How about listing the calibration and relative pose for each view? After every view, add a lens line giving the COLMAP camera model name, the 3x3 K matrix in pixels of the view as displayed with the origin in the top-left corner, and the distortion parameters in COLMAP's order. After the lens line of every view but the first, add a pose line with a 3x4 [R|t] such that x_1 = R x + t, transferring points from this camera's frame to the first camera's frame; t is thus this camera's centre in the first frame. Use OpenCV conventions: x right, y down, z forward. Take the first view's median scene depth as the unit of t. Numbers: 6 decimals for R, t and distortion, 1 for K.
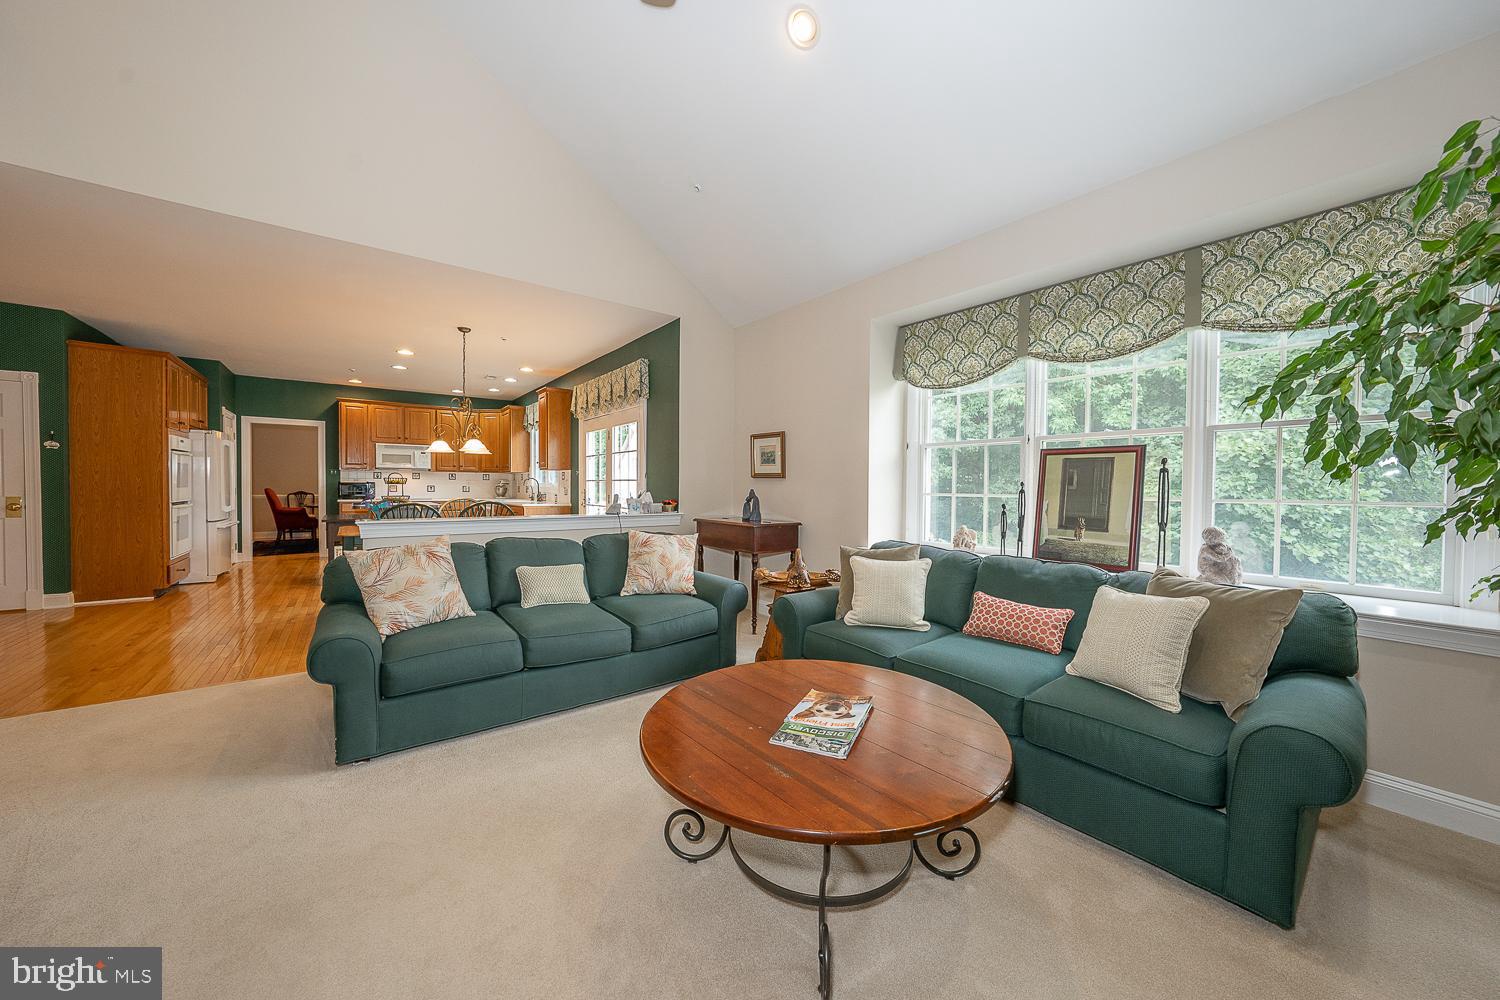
lens RADIAL K [[521.4, 0, 753.2], [0, 521.4, 497.2], [0, 0, 1]] dist [-0.026776, 0.006509]
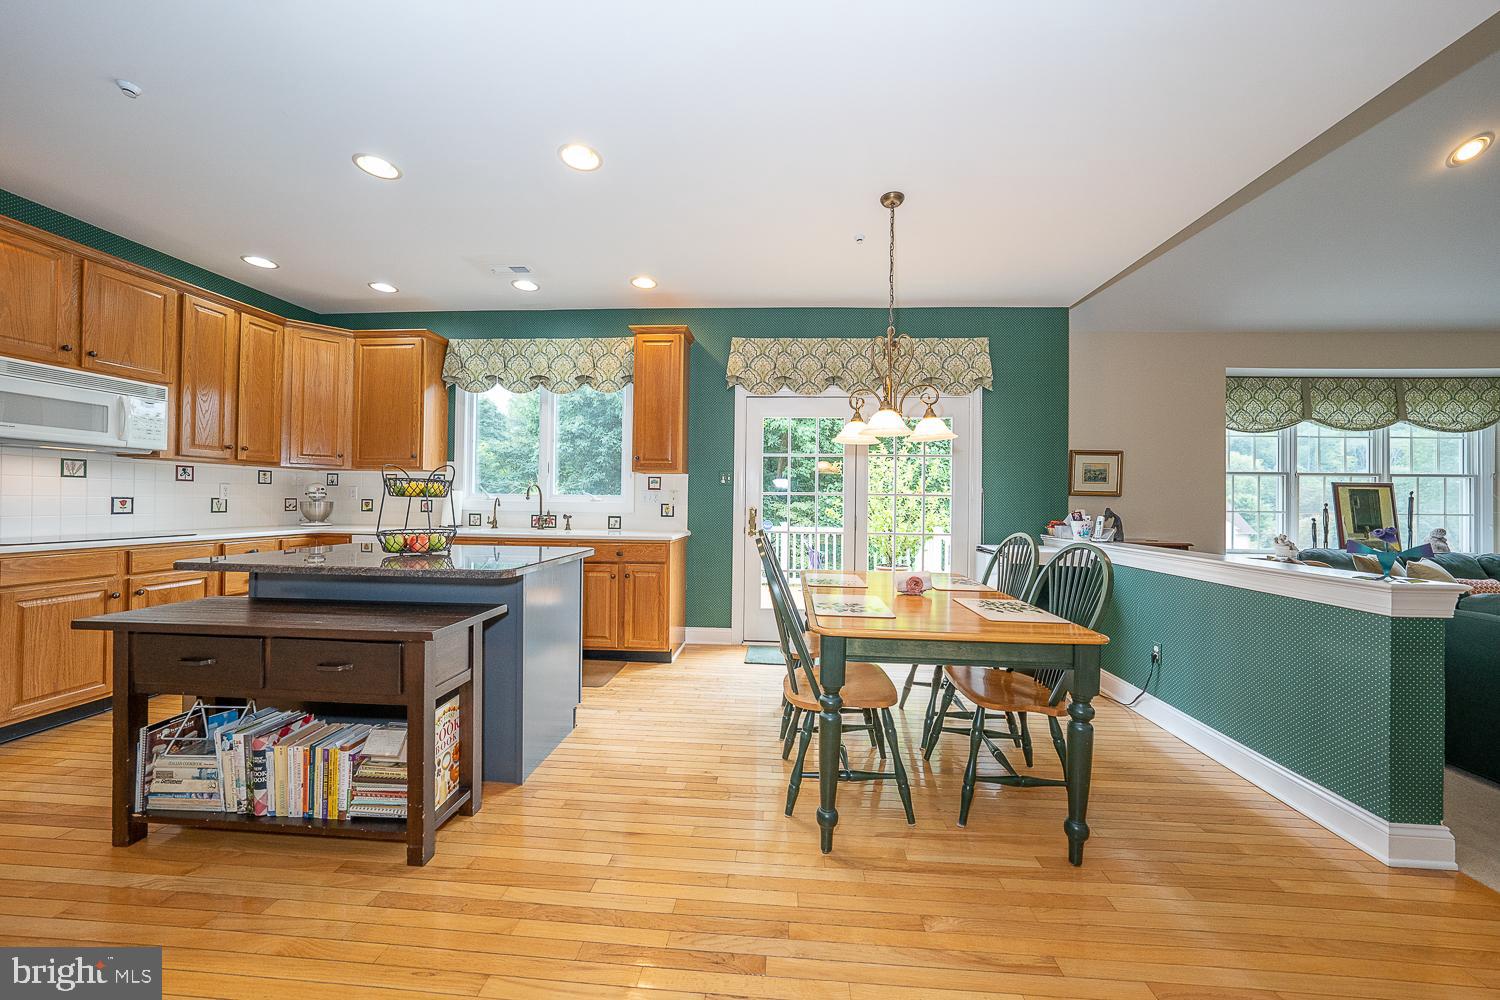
lens RADIAL K [[521.4, 0, 753.2], [0, 521.4, 497.2], [0, 0, 1]] dist [-0.026776, 0.006509]
pose [[0.665361, 0.006657, 0.746492, -1.054350], [0.007971, 0.999840, -0.016021, -0.022839], [-0.746479, 0.016610, 0.665202, 0.780583]]
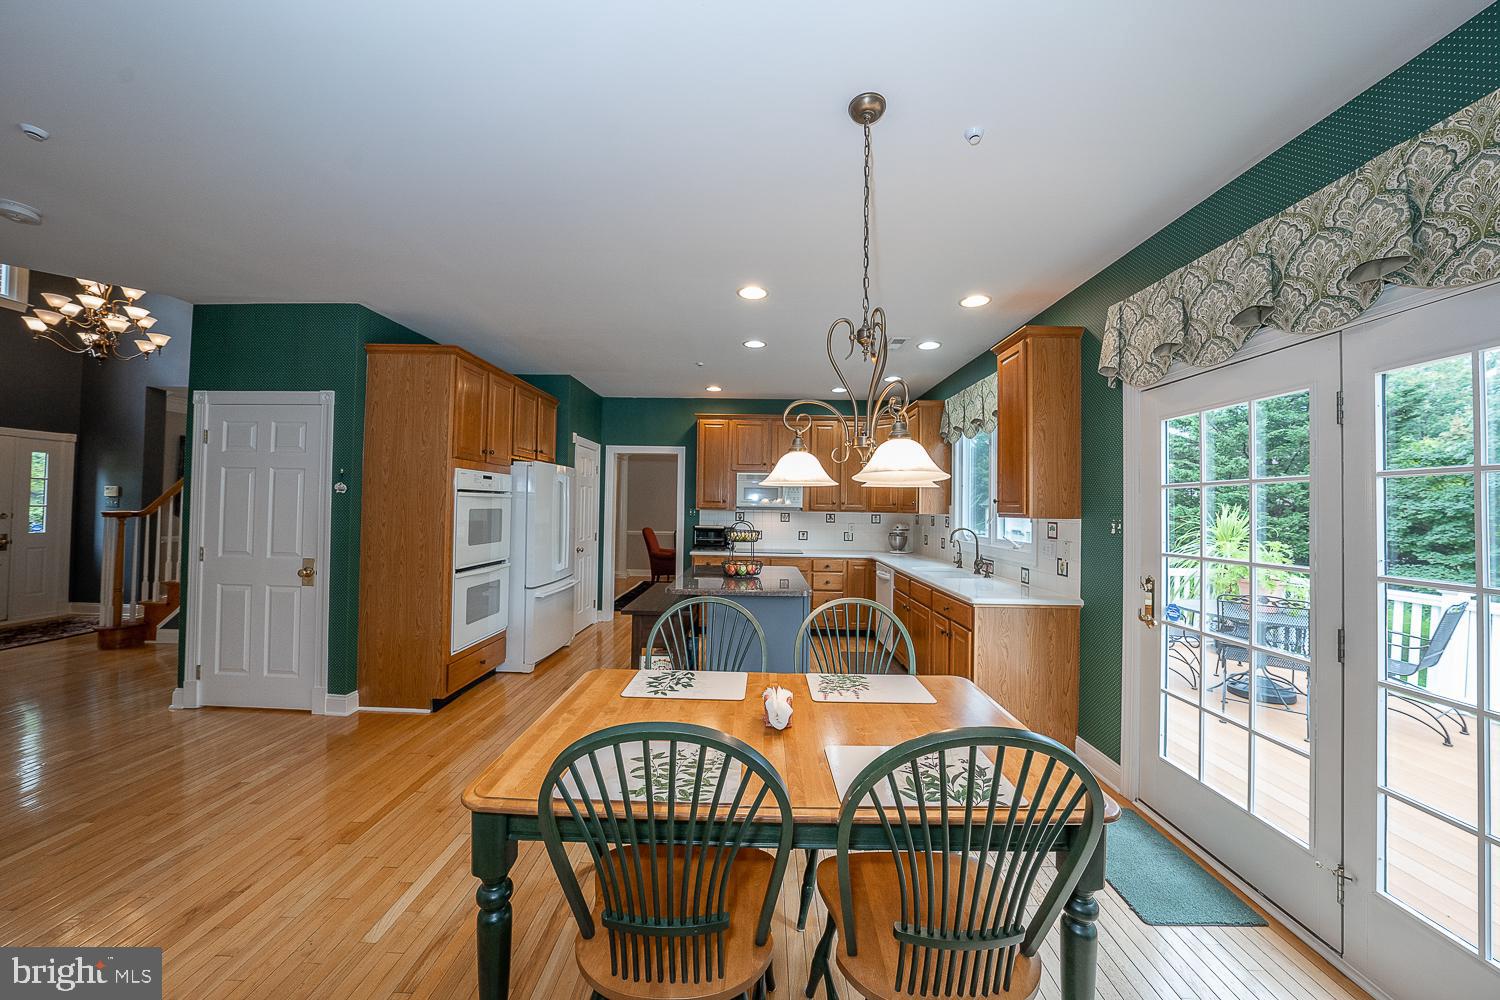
lens RADIAL K [[521.4, 0, 753.2], [0, 521.4, 497.2], [0, 0, 1]] dist [-0.026776, 0.006509]
pose [[0.780959, -0.008456, -0.624525, -0.421529], [-0.022659, 0.998867, -0.041859, -0.066011], [0.624171, 0.046841, 0.779882, 0.723745]]
